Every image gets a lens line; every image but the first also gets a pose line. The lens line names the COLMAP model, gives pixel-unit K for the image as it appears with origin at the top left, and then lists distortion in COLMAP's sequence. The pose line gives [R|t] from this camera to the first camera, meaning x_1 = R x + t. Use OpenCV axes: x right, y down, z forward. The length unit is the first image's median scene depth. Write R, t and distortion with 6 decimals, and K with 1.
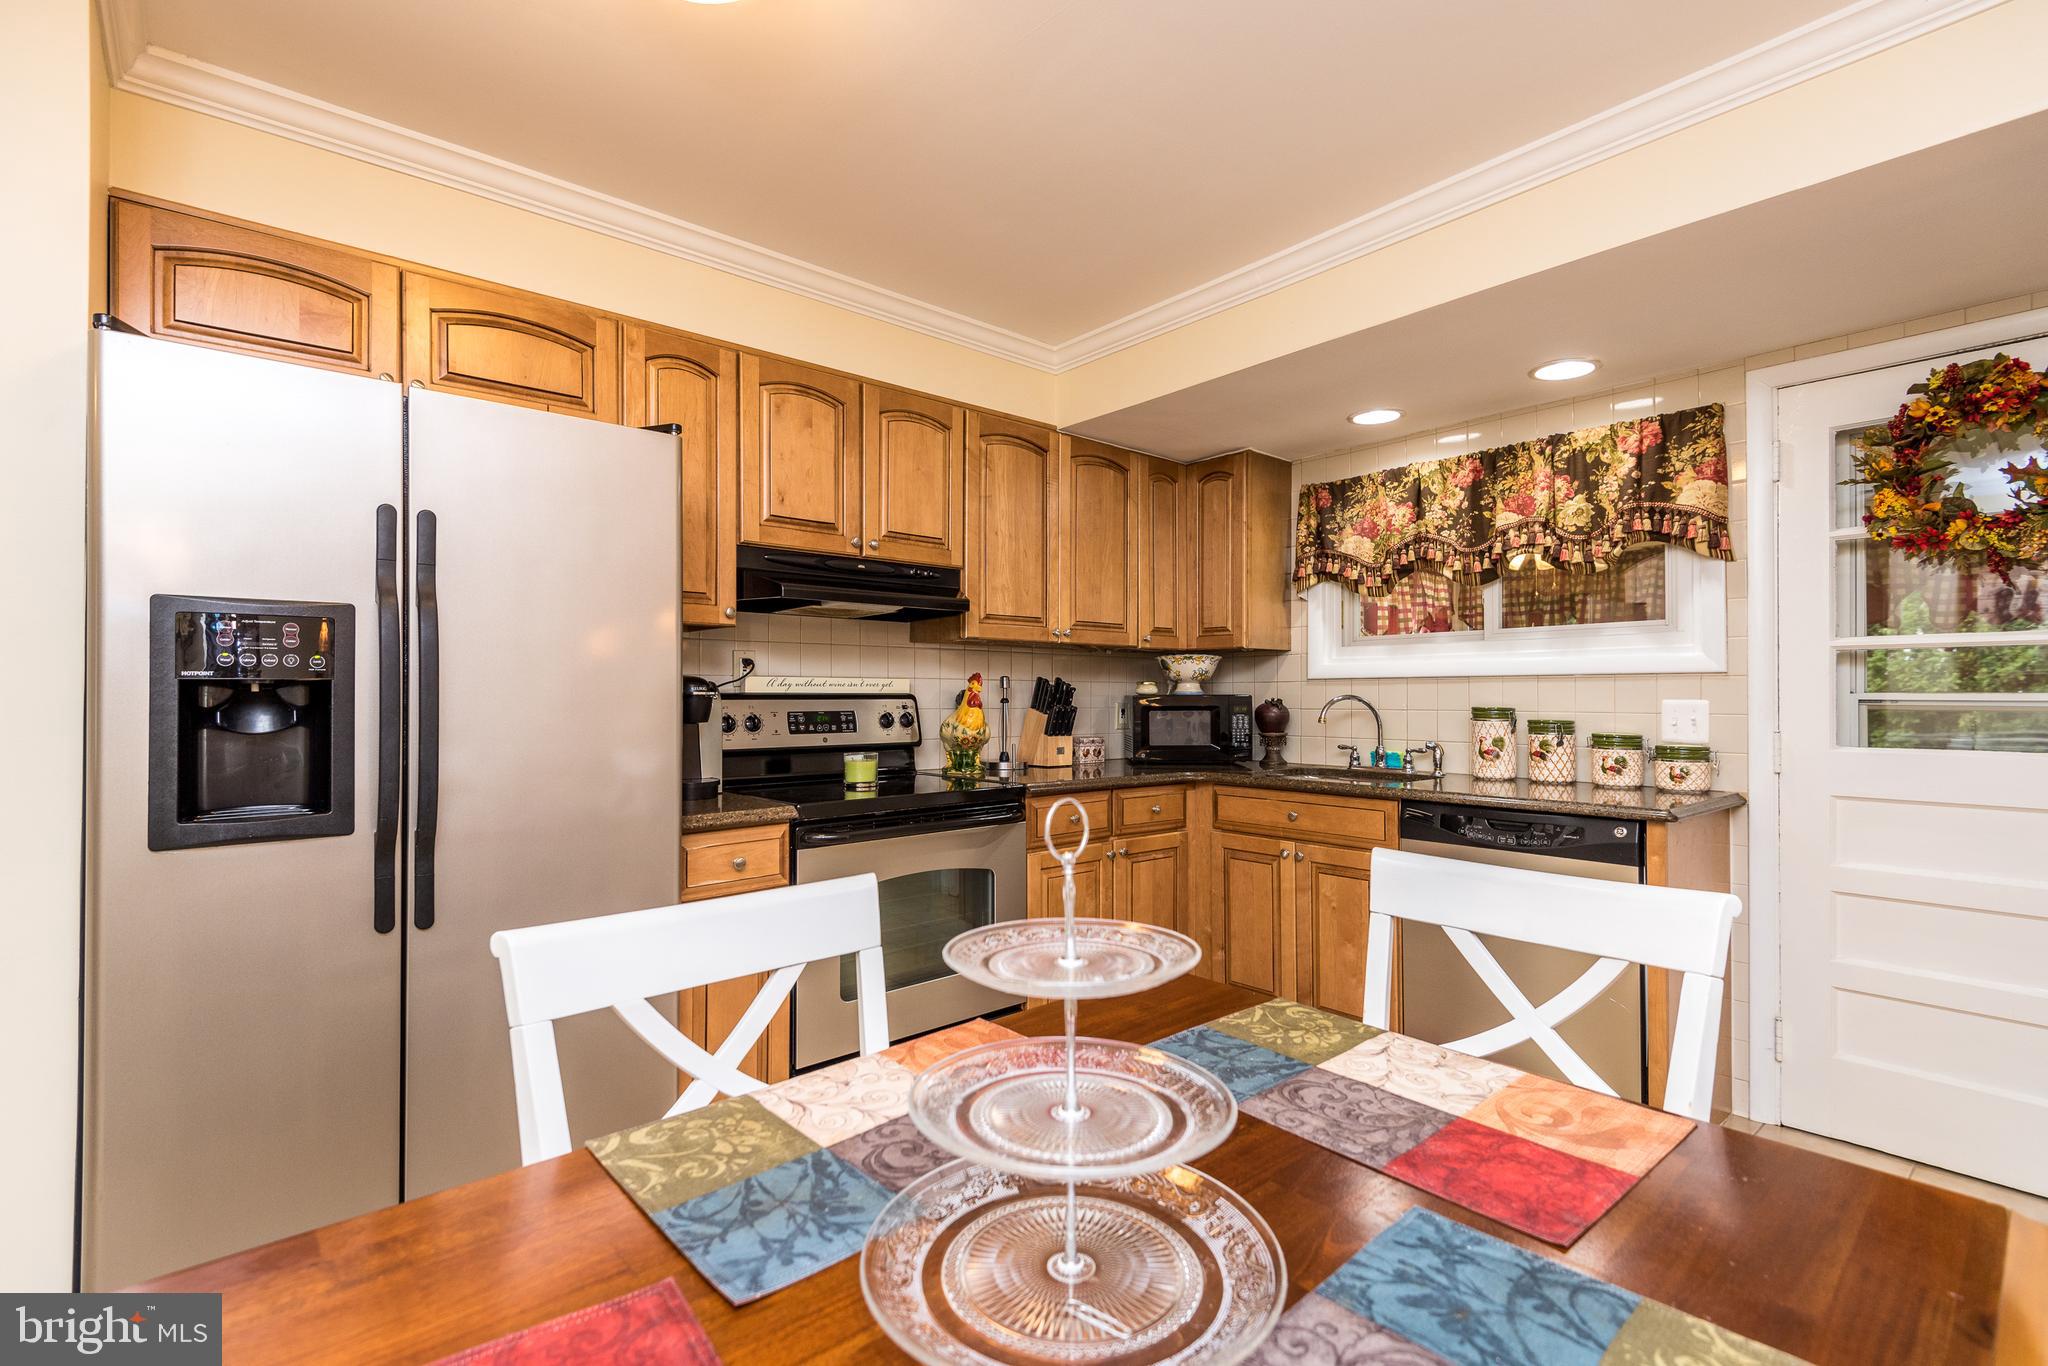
lens RADIAL K [[952.6, 0, 1016.6], [0, 952.6, 682.3], [0, 0, 1]] dist [0.024530, -0.011259]
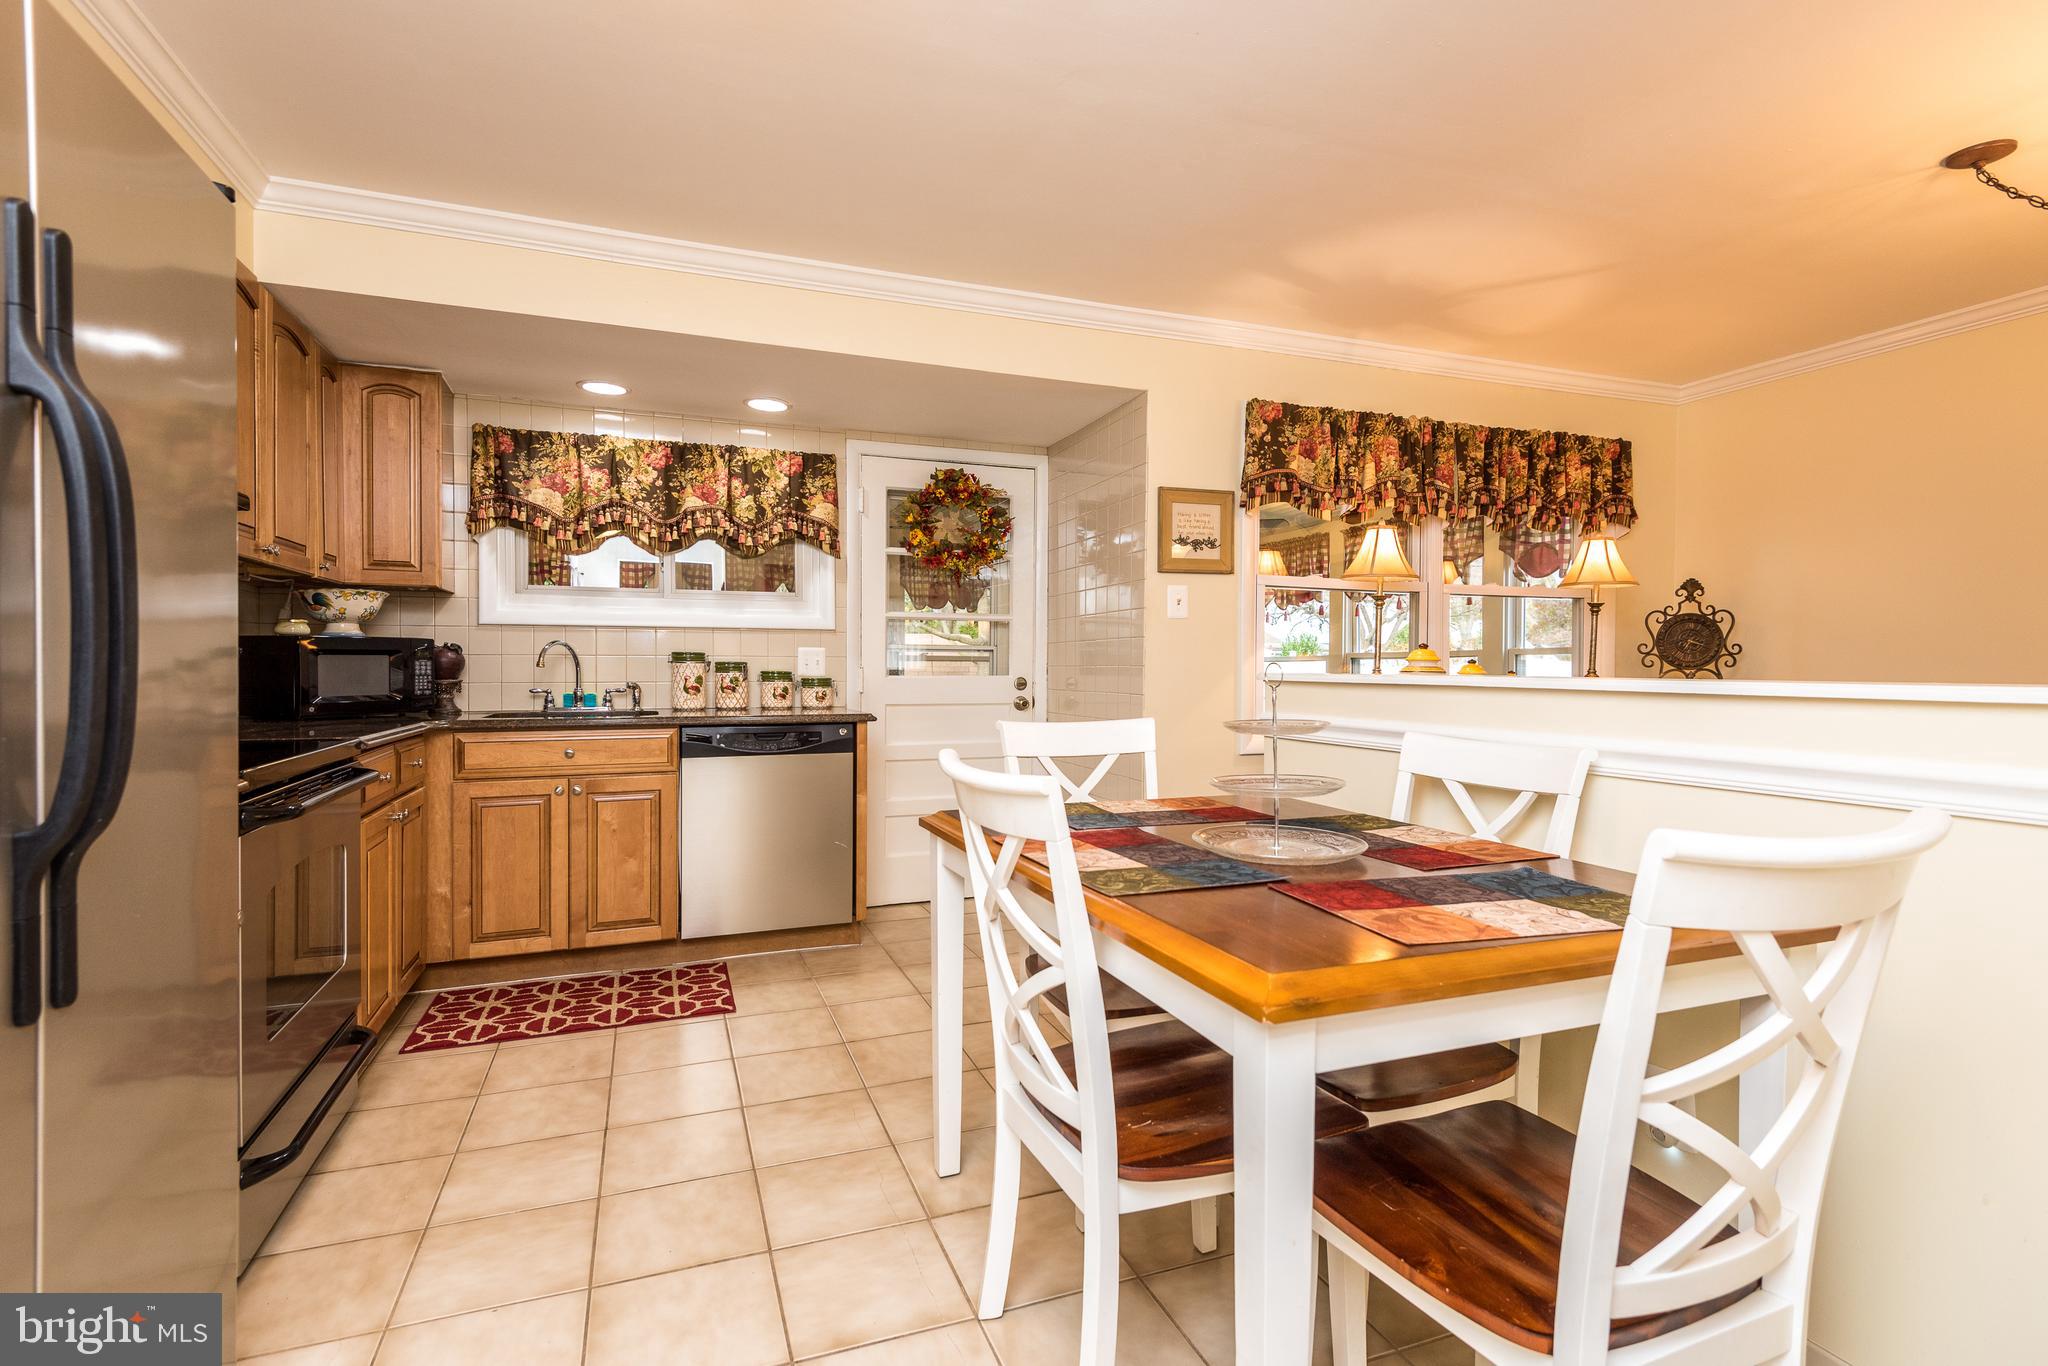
lens RADIAL K [[952.6, 0, 1070.7], [0, 952.6, 671.1], [0, 0, 1]] dist [0.024530, -0.011259]
pose [[0.299911, -0.004484, 0.953957, -0.534717], [-0.015455, 0.999835, 0.009559, 0.030619], [-0.953842, -0.017610, 0.299792, 0.154286]]
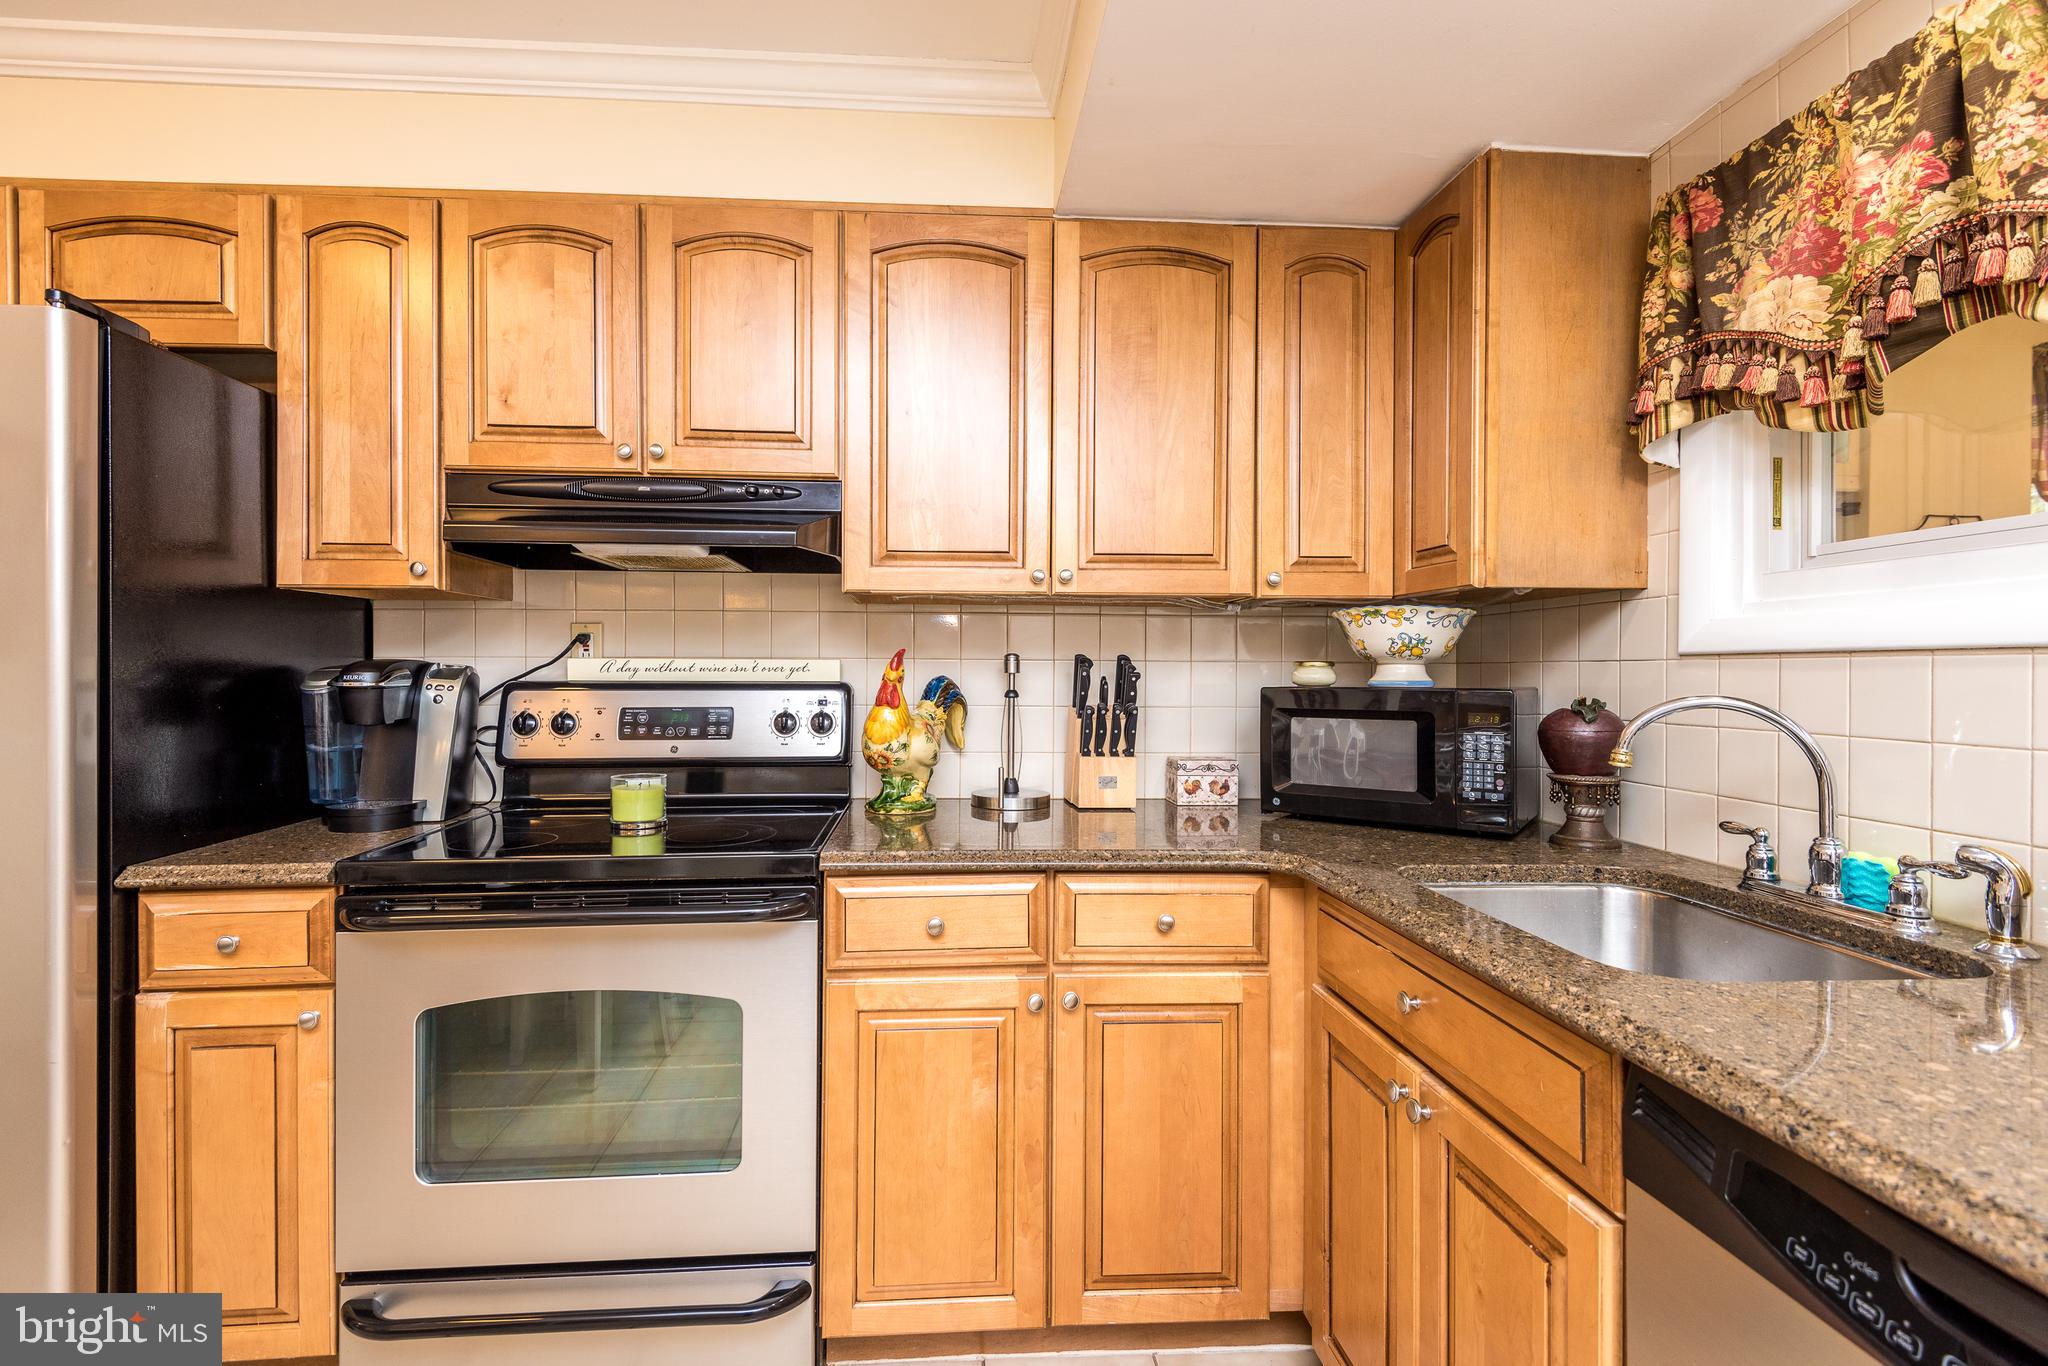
lens RADIAL K [[952.6, 0, 1016.0], [0, 952.6, 672.2], [0, 0, 1]] dist [0.024530, -0.011259]
pose [[0.795875, -0.000710, -0.605461, 0.390814], [0.007143, 0.999941, 0.008216, 0.000587], [0.605419, -0.010864, 0.795833, 0.566430]]
